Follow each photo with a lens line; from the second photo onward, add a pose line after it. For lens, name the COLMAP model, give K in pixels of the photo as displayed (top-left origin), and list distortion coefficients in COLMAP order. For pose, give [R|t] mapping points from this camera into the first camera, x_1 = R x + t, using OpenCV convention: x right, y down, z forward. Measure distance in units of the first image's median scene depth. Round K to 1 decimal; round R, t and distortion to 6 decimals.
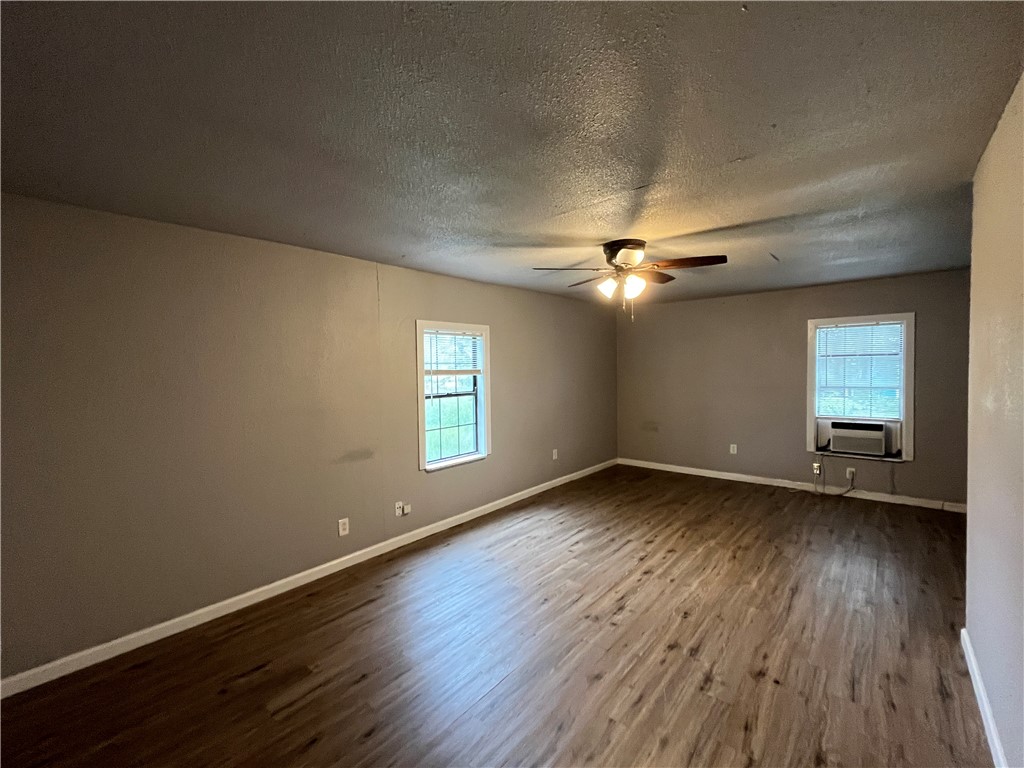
lens RADIAL K [[441.3, 0, 512.0], [0, 441.3, 384.0], [0, 0, 1]] dist [-0.003747, -0.000187]
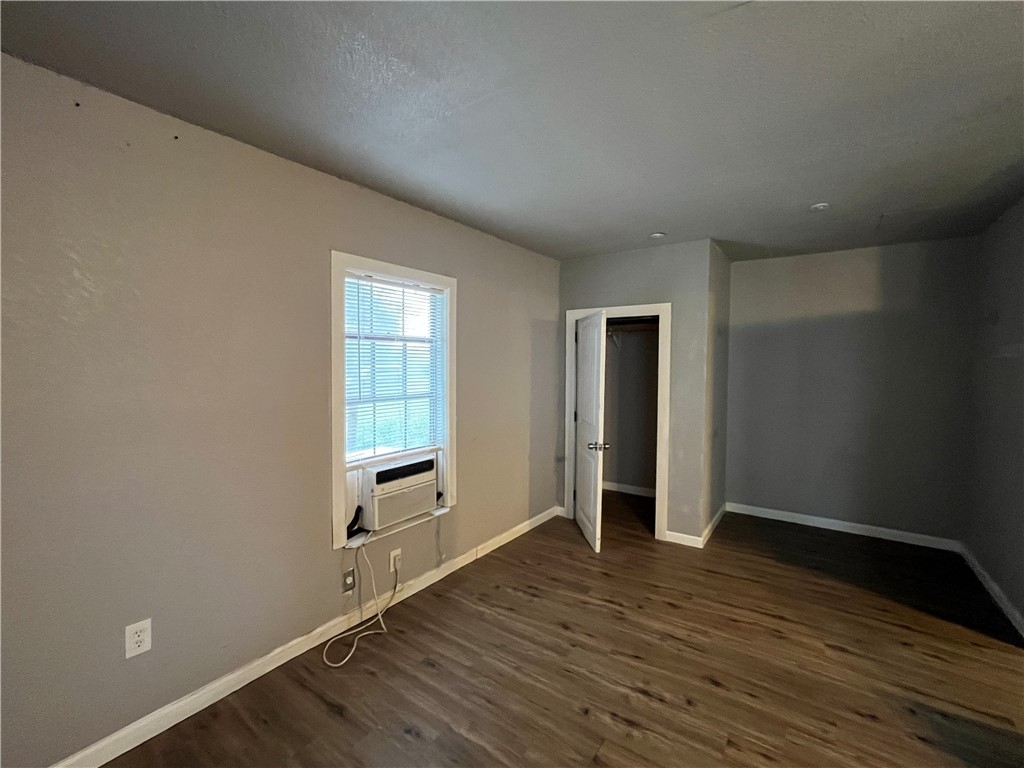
lens RADIAL K [[441.3, 0, 512.0], [0, 441.3, 384.0], [0, 0, 1]] dist [-0.003747, -0.000187]
pose [[-0.086053, -0.029626, 0.995850, 0.339389], [0.028362, 0.999080, 0.032173, -0.031547], [-0.995887, 0.031013, -0.085133, 1.301518]]
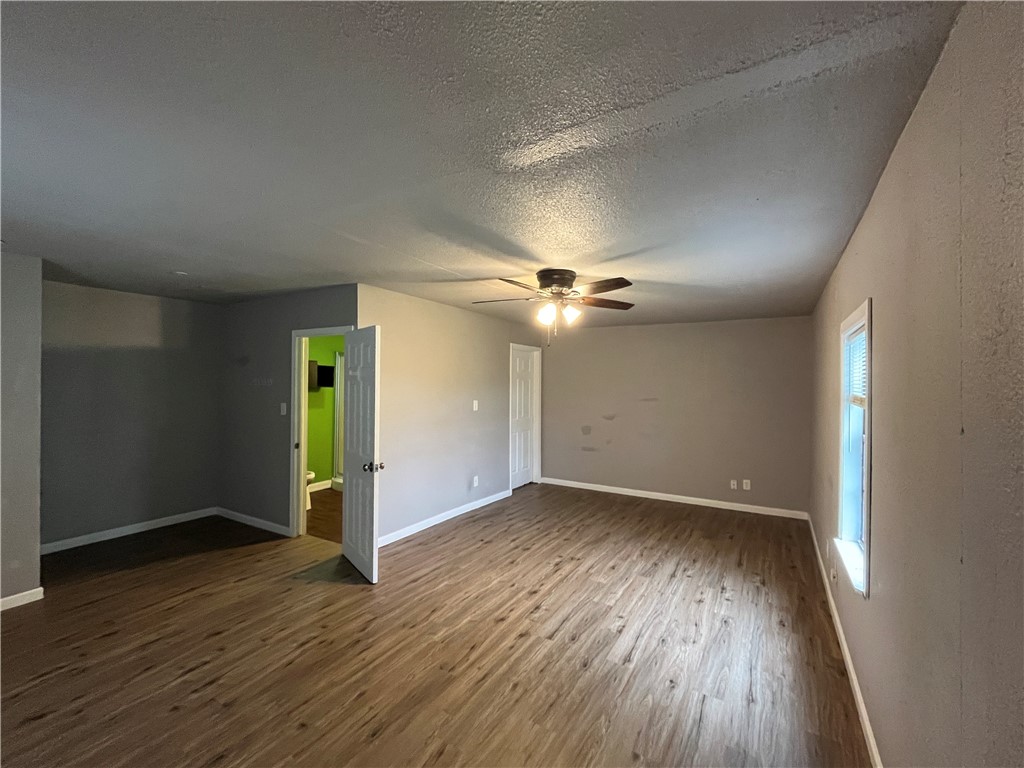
lens RADIAL K [[441.3, 0, 512.0], [0, 441.3, 384.0], [0, 0, 1]] dist [-0.003747, -0.000187]
pose [[-0.985492, 0.008194, -0.169523, 0.483954], [0.001216, 0.999149, 0.041228, -0.088582], [0.169716, 0.040423, -0.984664, 1.821461]]
